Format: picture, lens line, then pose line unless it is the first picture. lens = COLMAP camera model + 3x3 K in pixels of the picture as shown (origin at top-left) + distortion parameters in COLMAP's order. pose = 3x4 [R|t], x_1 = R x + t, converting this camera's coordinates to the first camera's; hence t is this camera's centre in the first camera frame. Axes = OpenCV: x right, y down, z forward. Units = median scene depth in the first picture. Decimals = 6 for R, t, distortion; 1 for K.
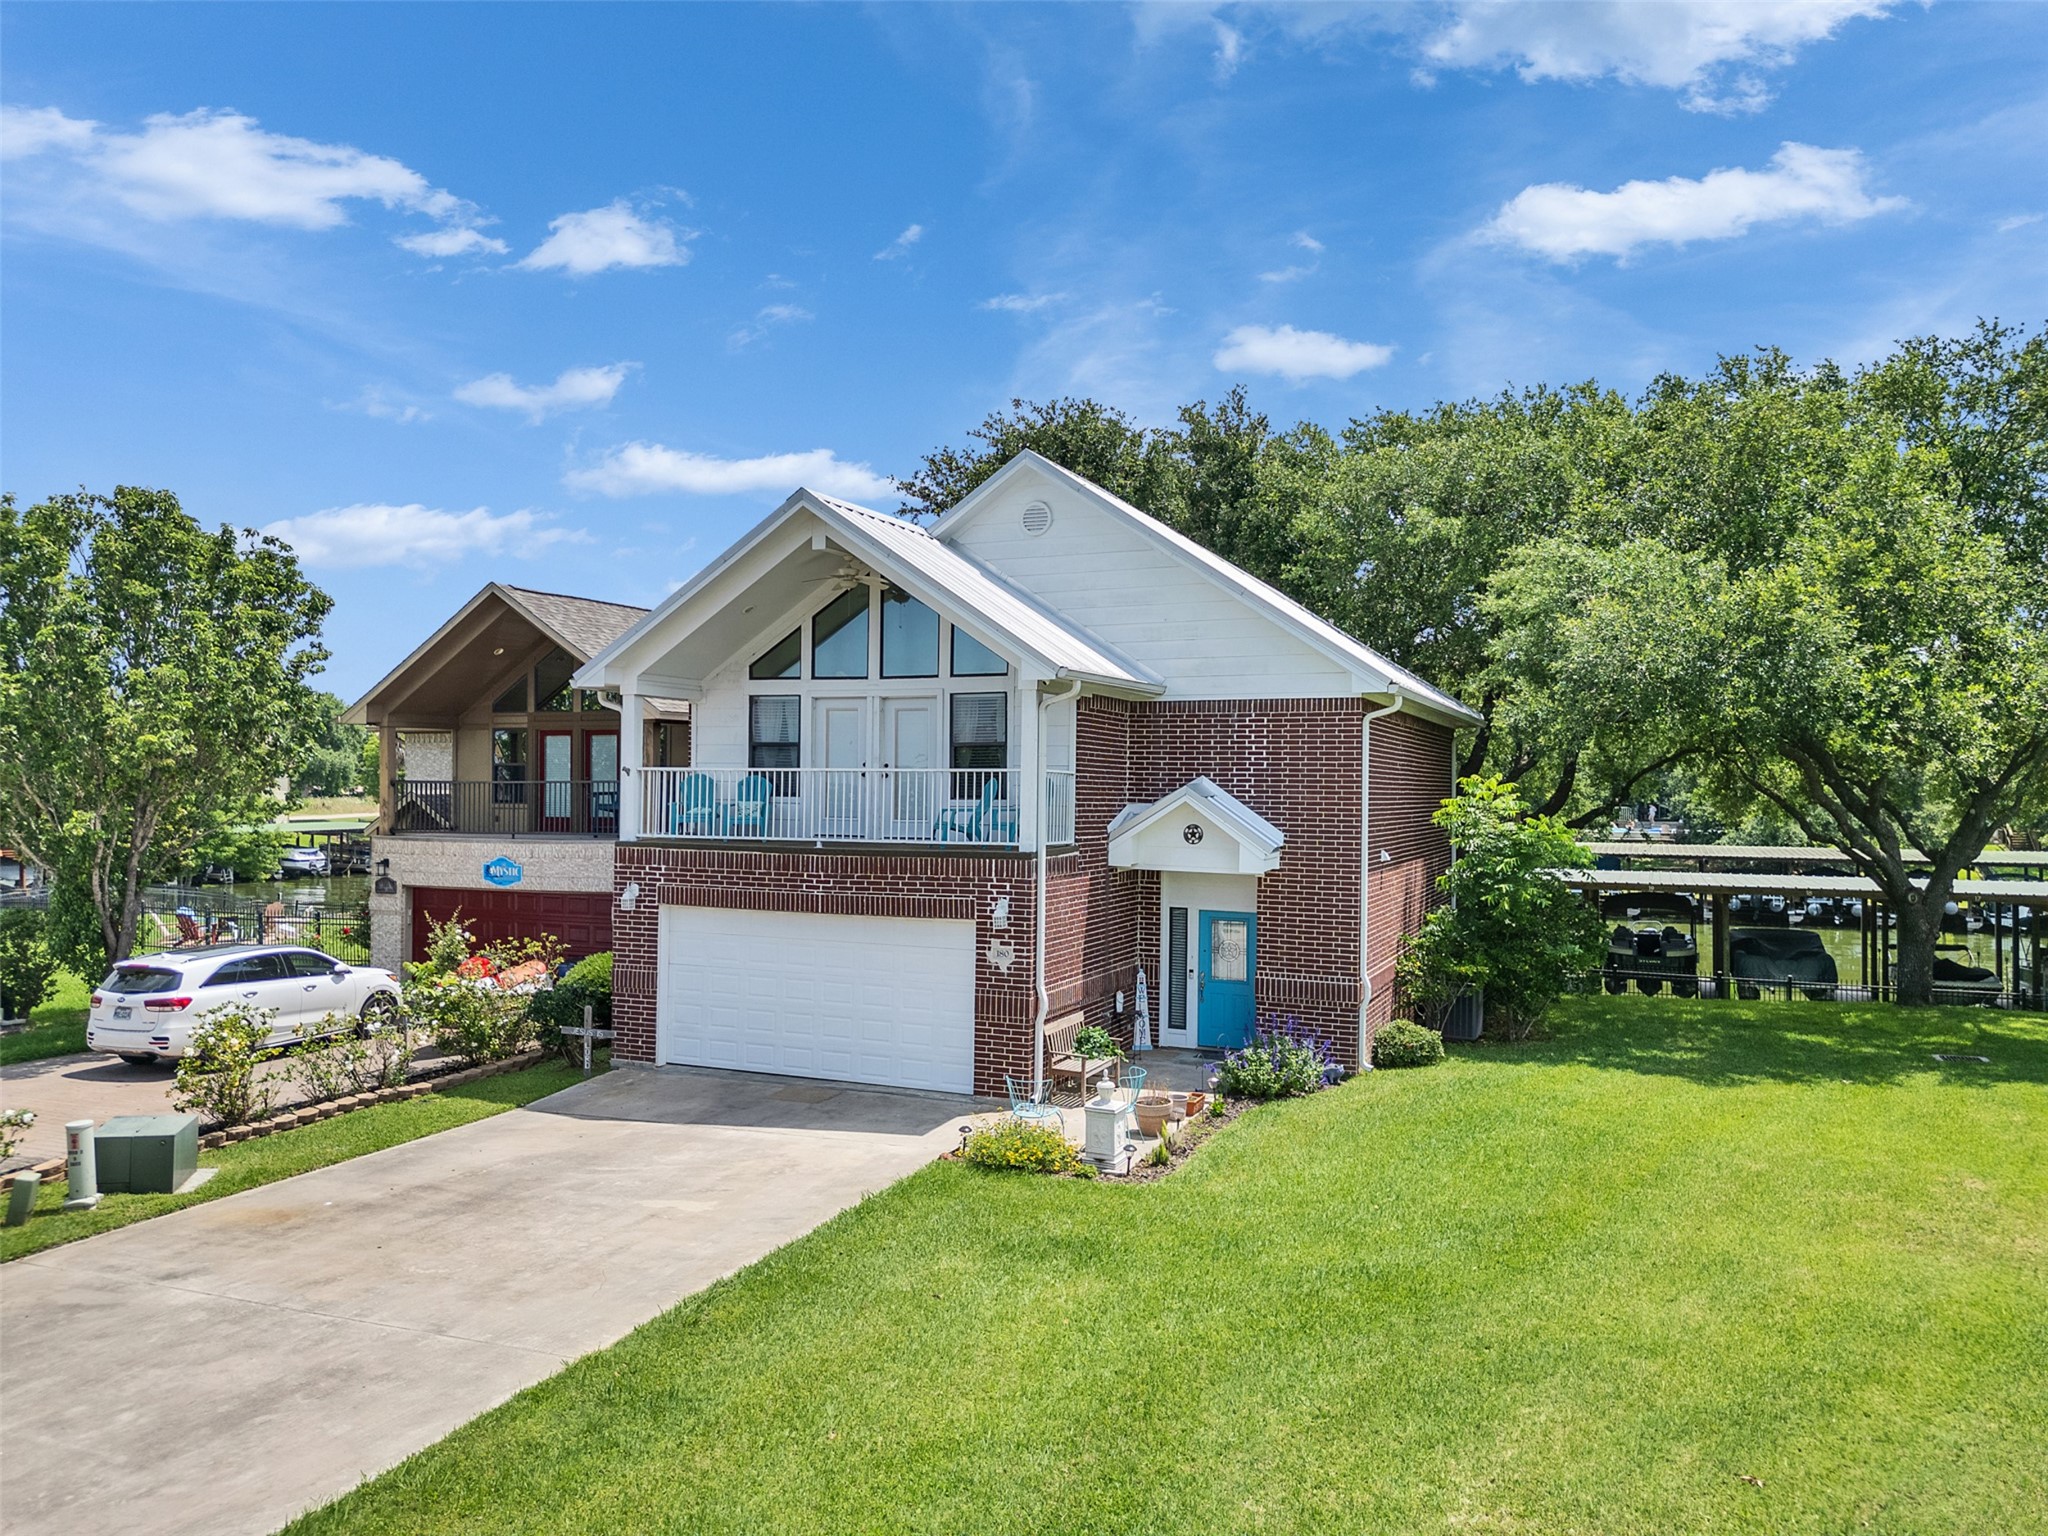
lens RADIAL K [[1453.7, 0, 1034.3], [0, 1453.7, 768.3], [0, 0, 1]] dist [0.045680, -0.037415]
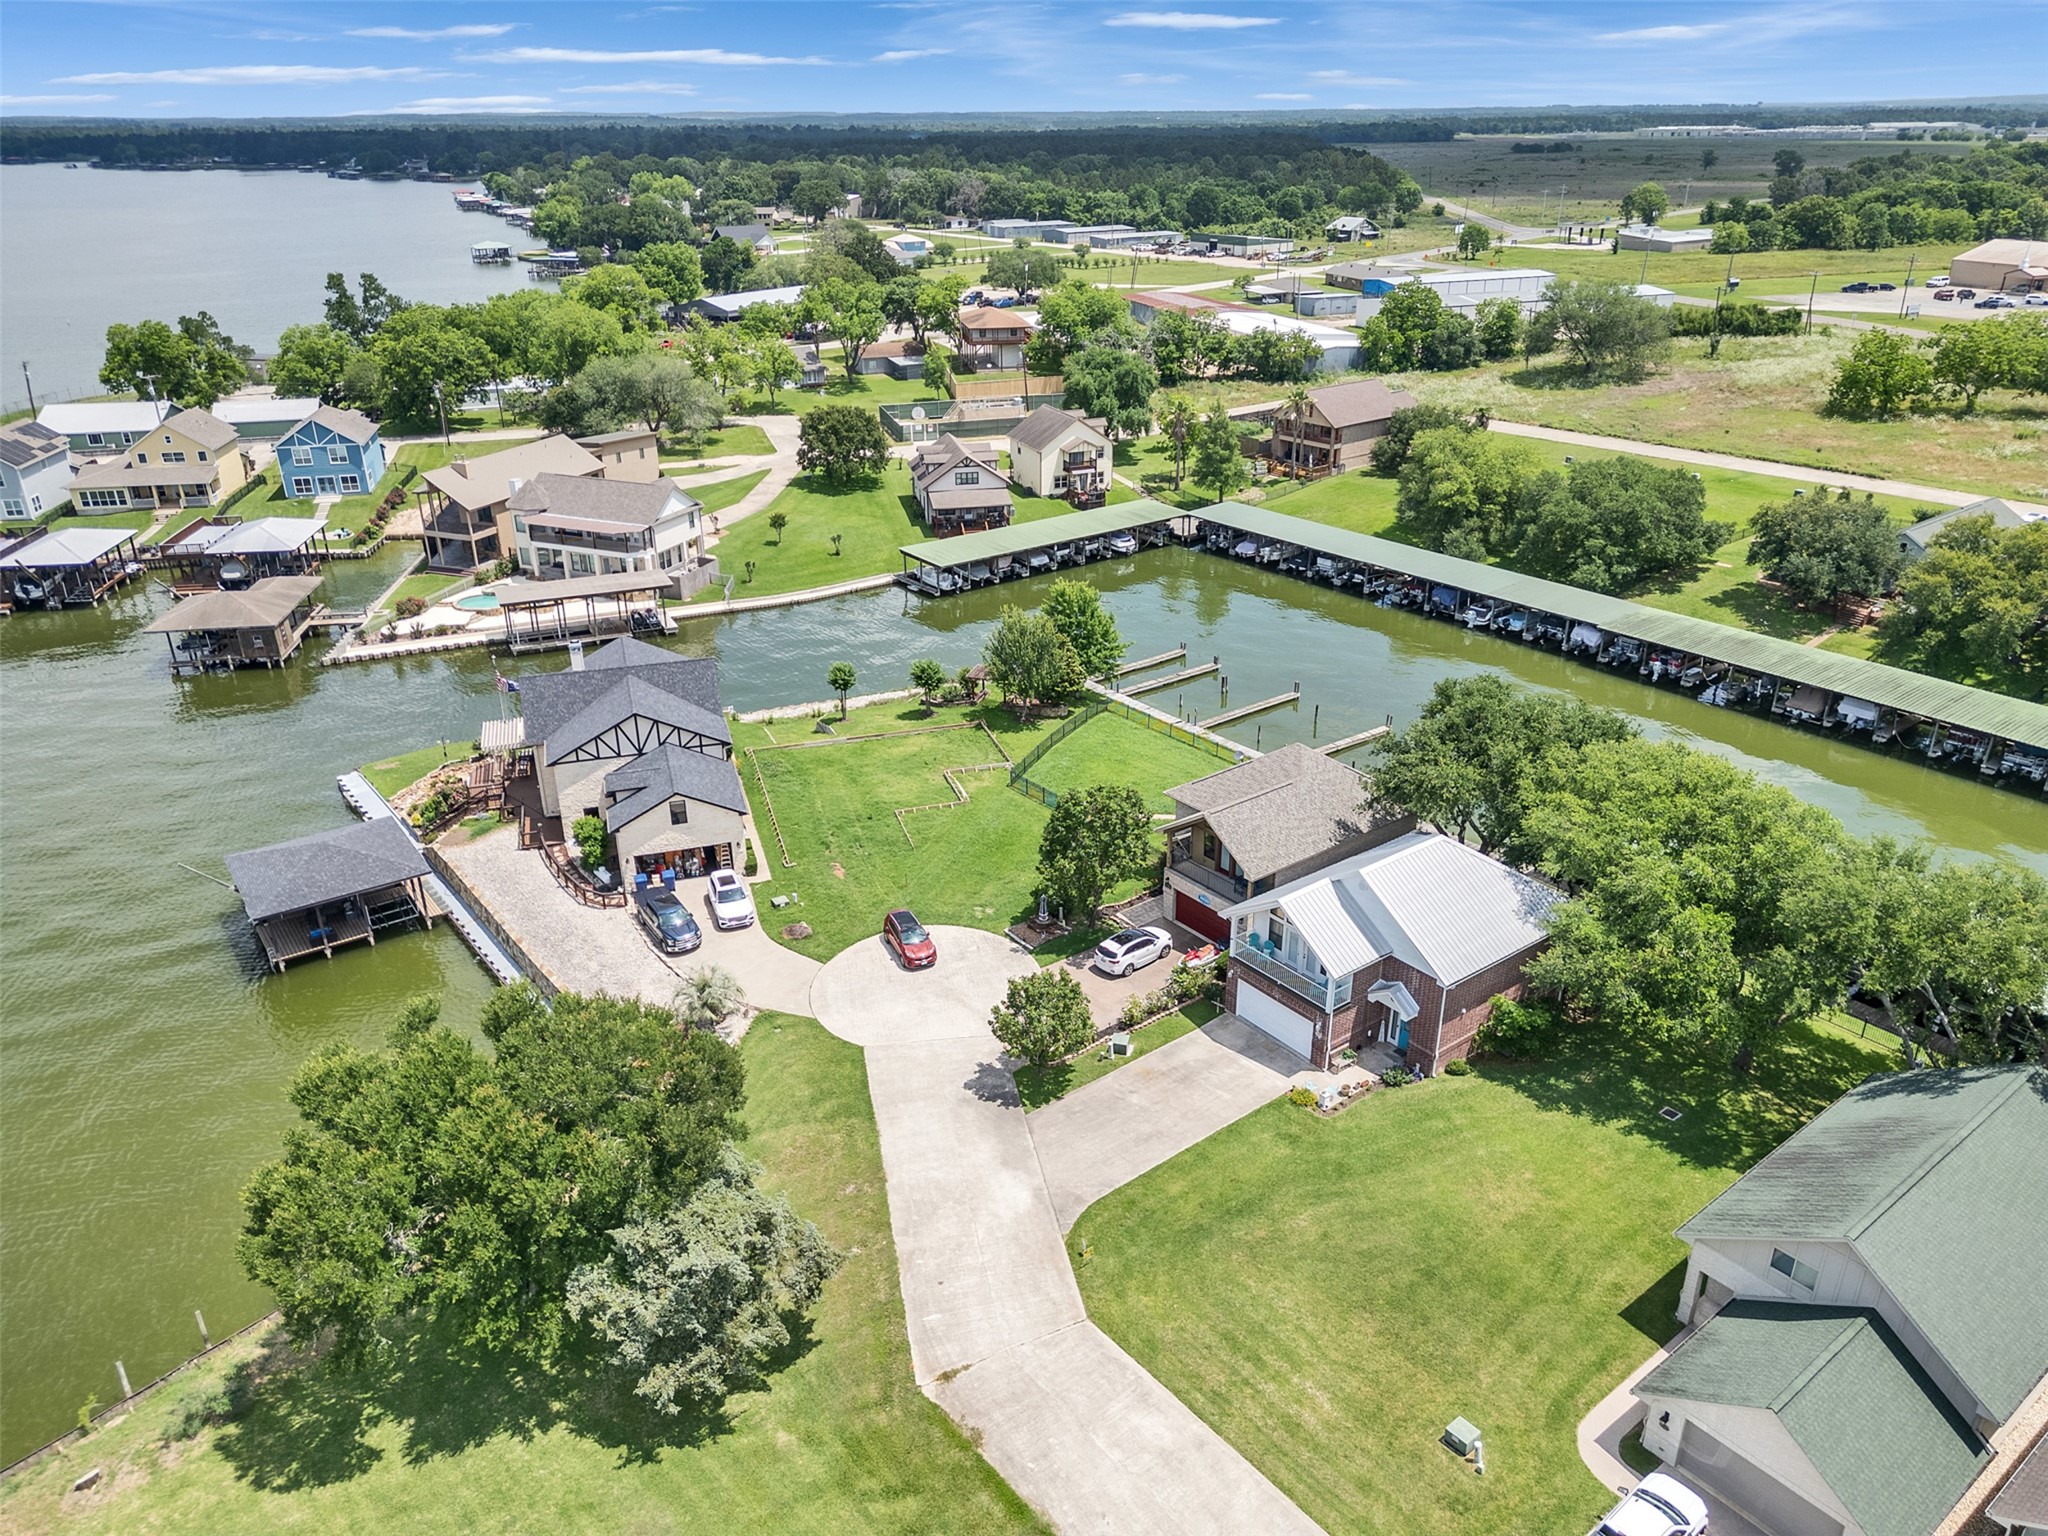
lens RADIAL K [[1453.7, 0, 1034.3], [0, 1453.7, 768.3], [0, 0, 1]] dist [0.045680, -0.037415]
pose [[0.875007, 0.182981, -0.448198, 0.759398], [0.016271, 0.914178, 0.404986, -1.725535], [0.483837, -0.361658, 0.796935, -1.776347]]
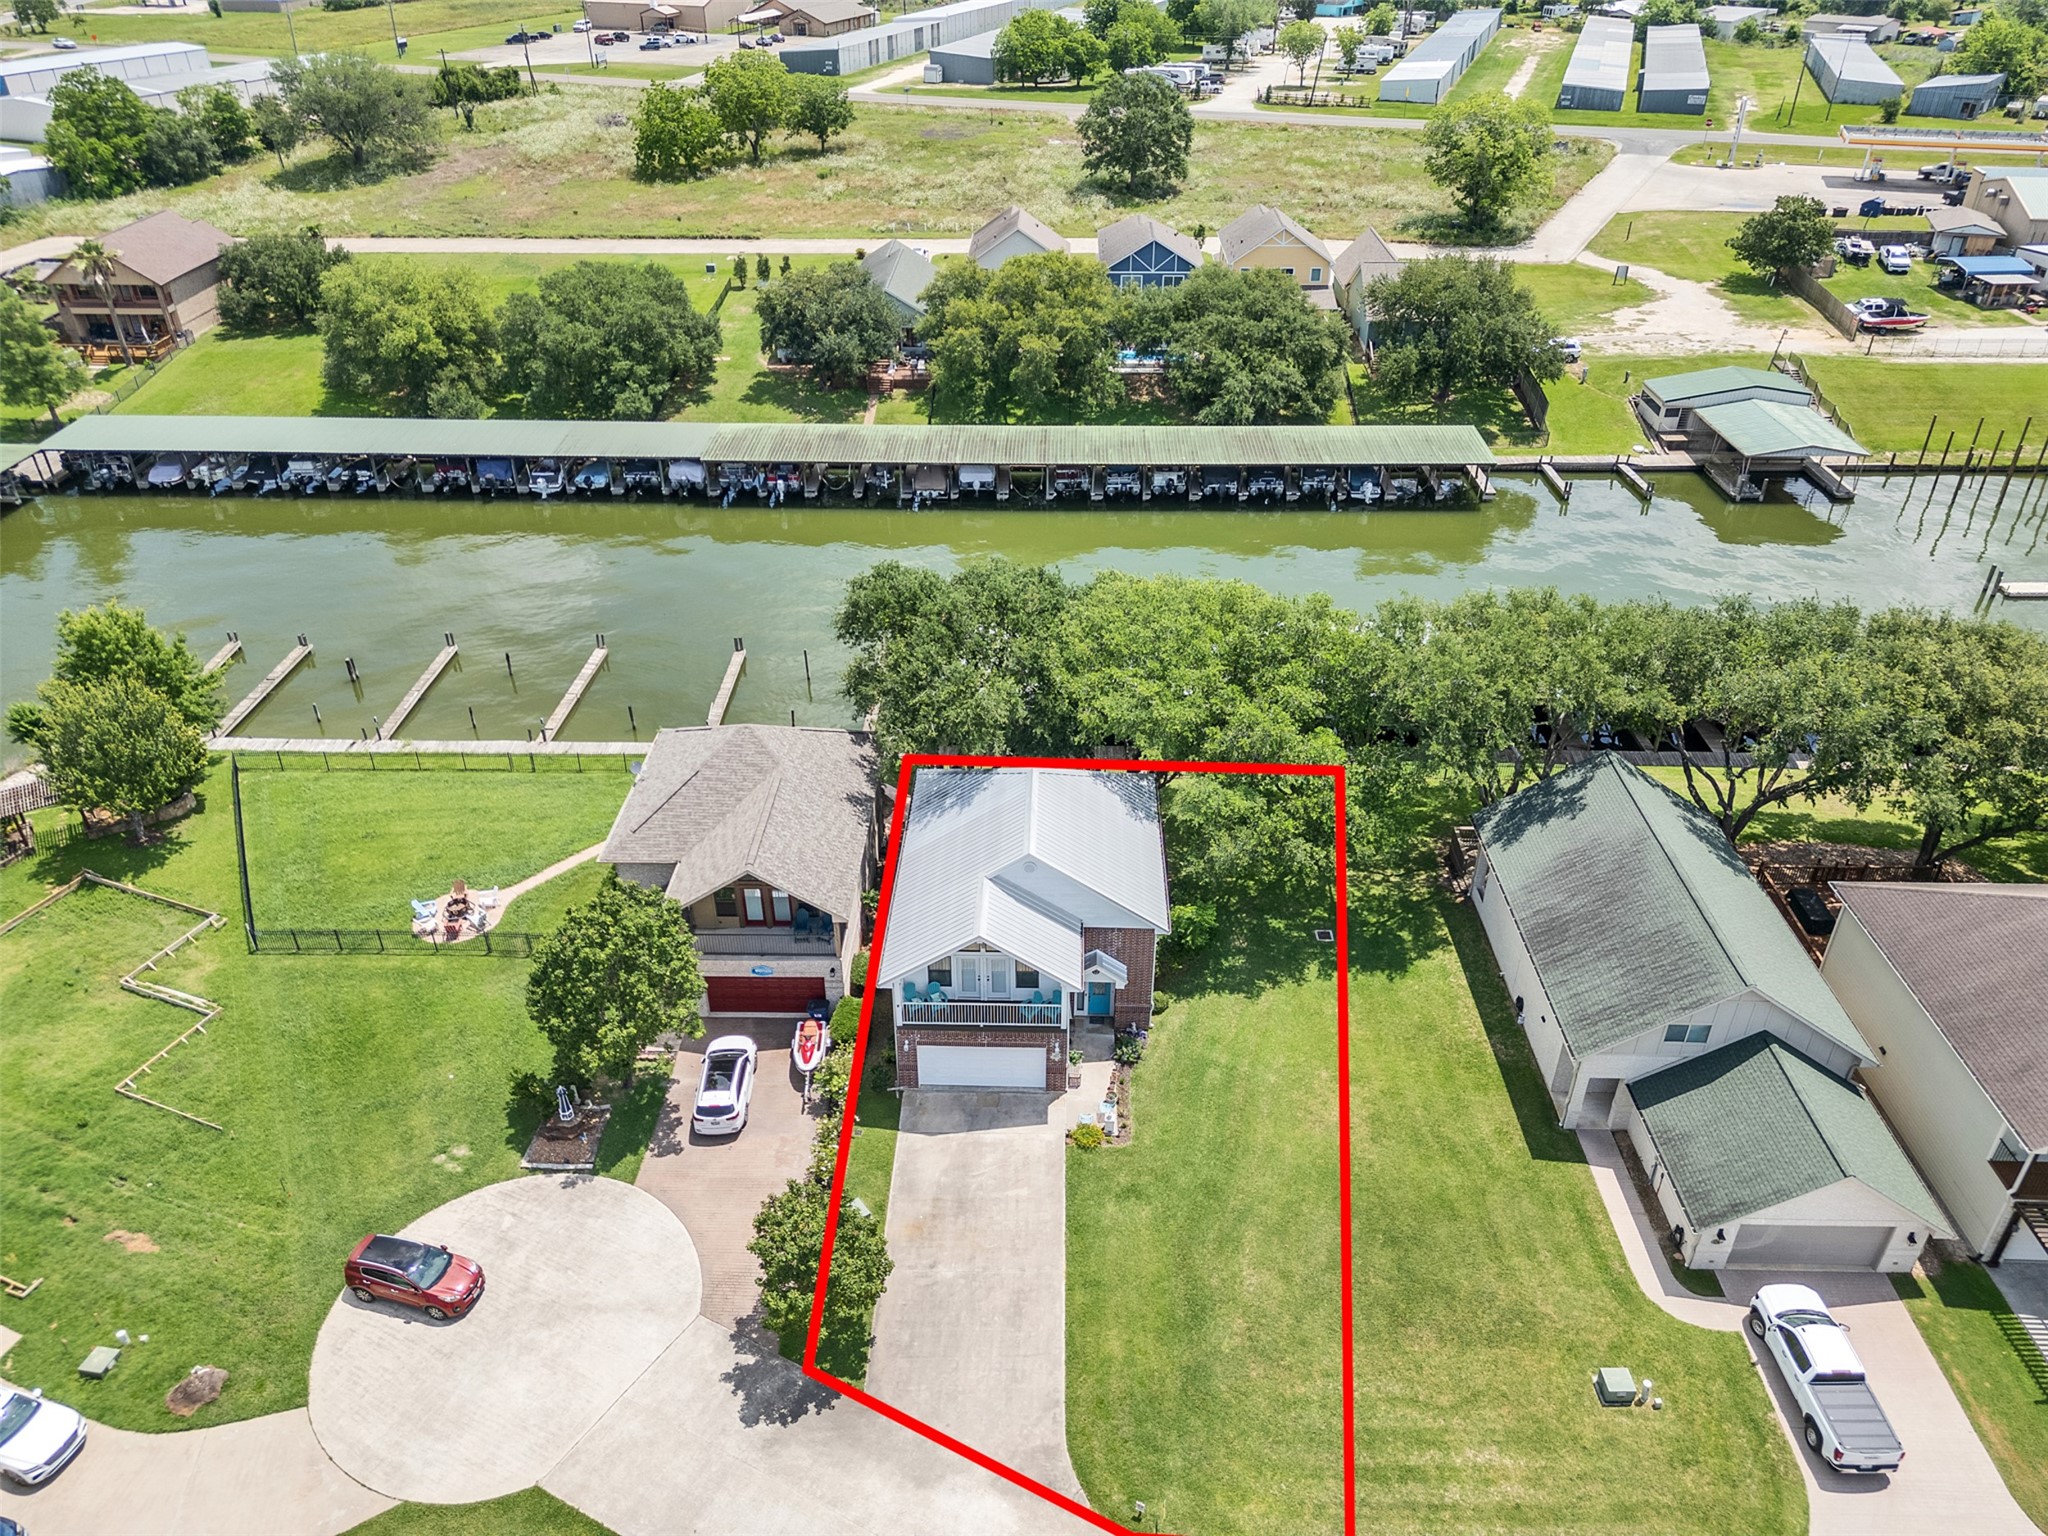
lens RADIAL K [[1453.7, 0, 1034.3], [0, 1453.7, 768.3], [0, 0, 1]] dist [0.045680, -0.037415]
pose [[0.931141, -0.202538, 0.303241, -0.738604], [0.007575, 0.842136, 0.539212, -1.724249], [-0.364581, -0.499785, 0.785682, -0.908999]]
